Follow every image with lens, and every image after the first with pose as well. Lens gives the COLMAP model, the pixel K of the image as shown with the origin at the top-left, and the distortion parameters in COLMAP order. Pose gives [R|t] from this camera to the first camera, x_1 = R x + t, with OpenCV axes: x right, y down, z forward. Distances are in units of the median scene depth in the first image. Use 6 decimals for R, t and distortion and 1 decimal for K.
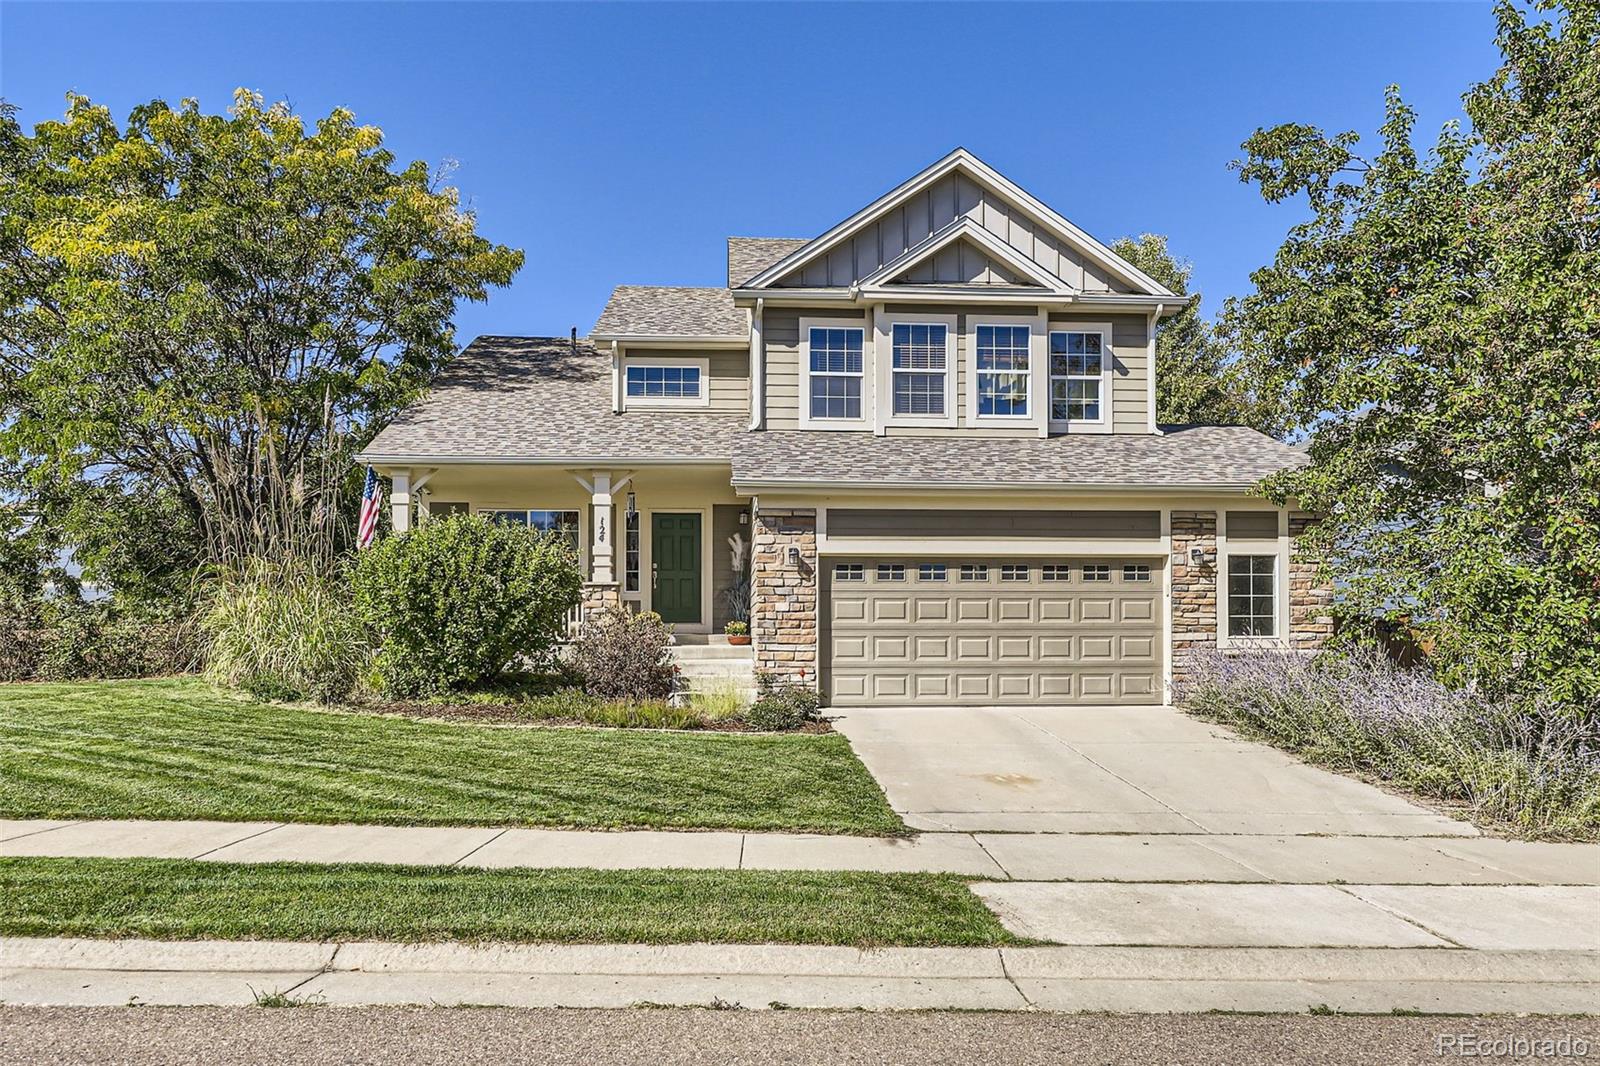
lens RADIAL K [[1110.0, 0, 797.6], [0, 1110.0, 624.4], [0, 0, 1]] dist [0.001323, 0.028104]
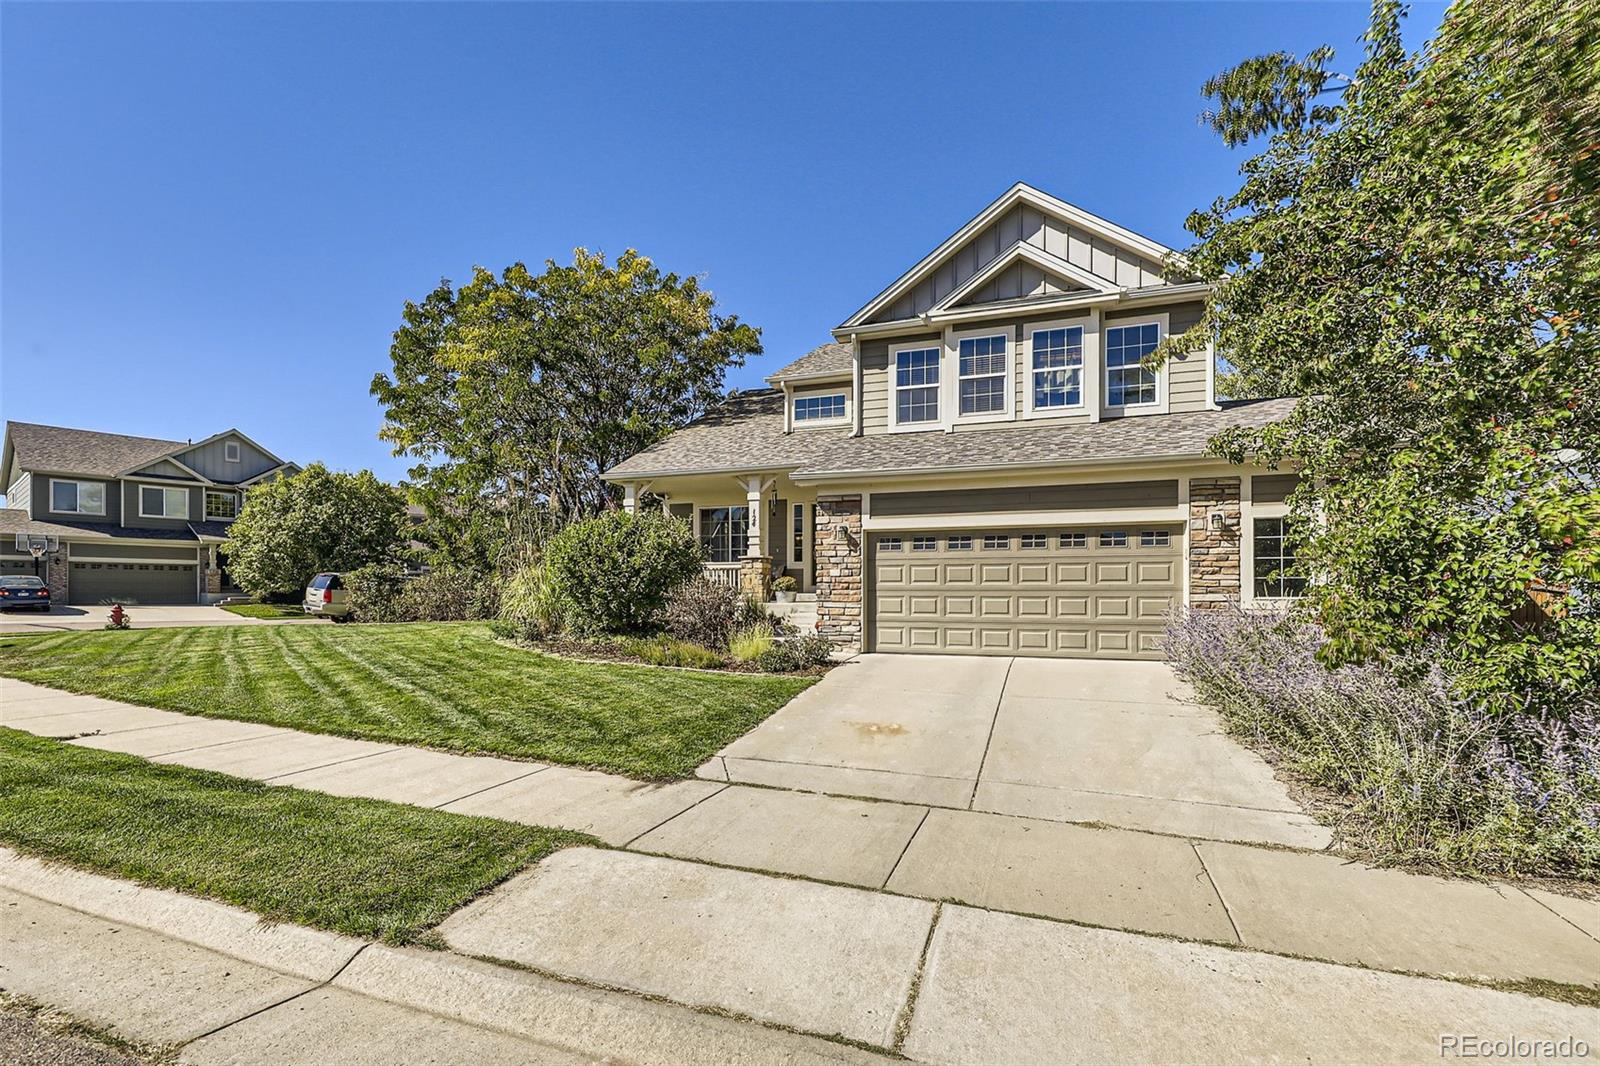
lens RADIAL K [[737.1, 0, 797.9], [0, 737.1, 589.1], [0, 0, 1]] dist [0.024850, -0.000039]
pose [[0.922038, -0.000308, -0.387100, 0.236595], [0.002922, 0.999977, 0.006166, -0.002170], [0.387089, -0.006816, 0.922017, 0.177670]]
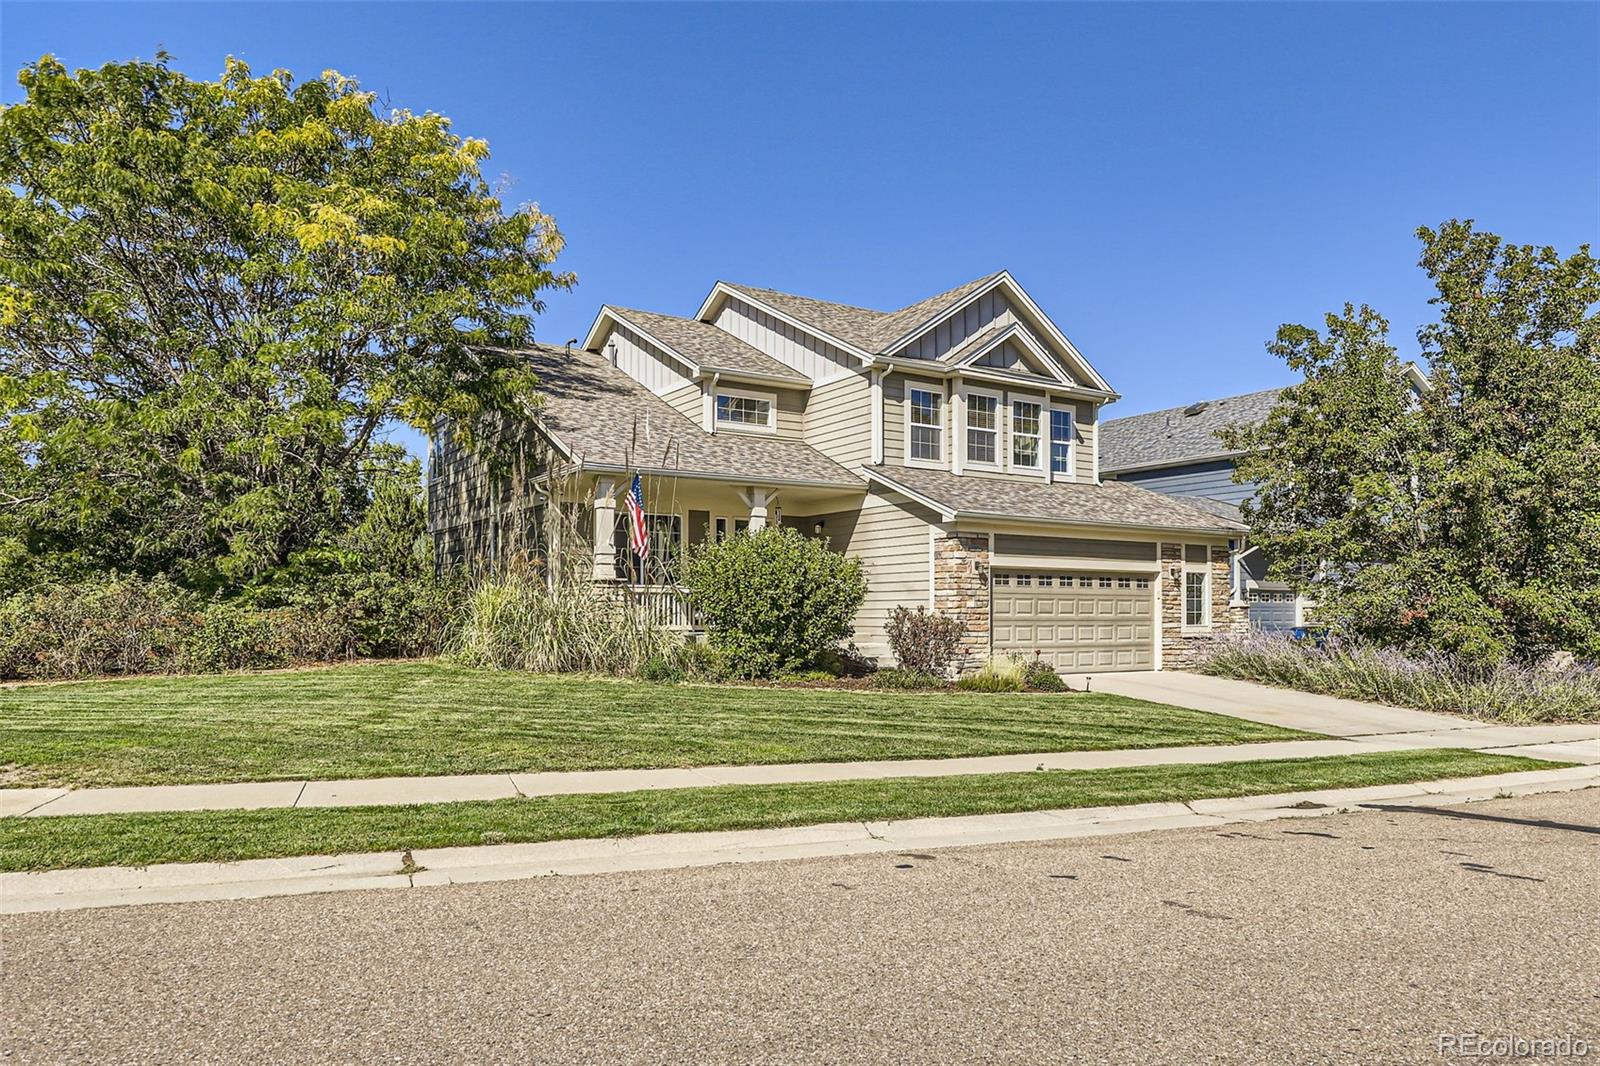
lens RADIAL K [[1088.1, 0, 799.1], [0, 1088.1, 605.6], [0, 0, 1]] dist [0.005140, 0.001426]
pose [[0.873484, 0.006773, 0.486805, -0.734253], [-0.007008, 0.999975, -0.001337, -0.009502], [-0.486802, -0.002244, 0.873510, -0.056142]]
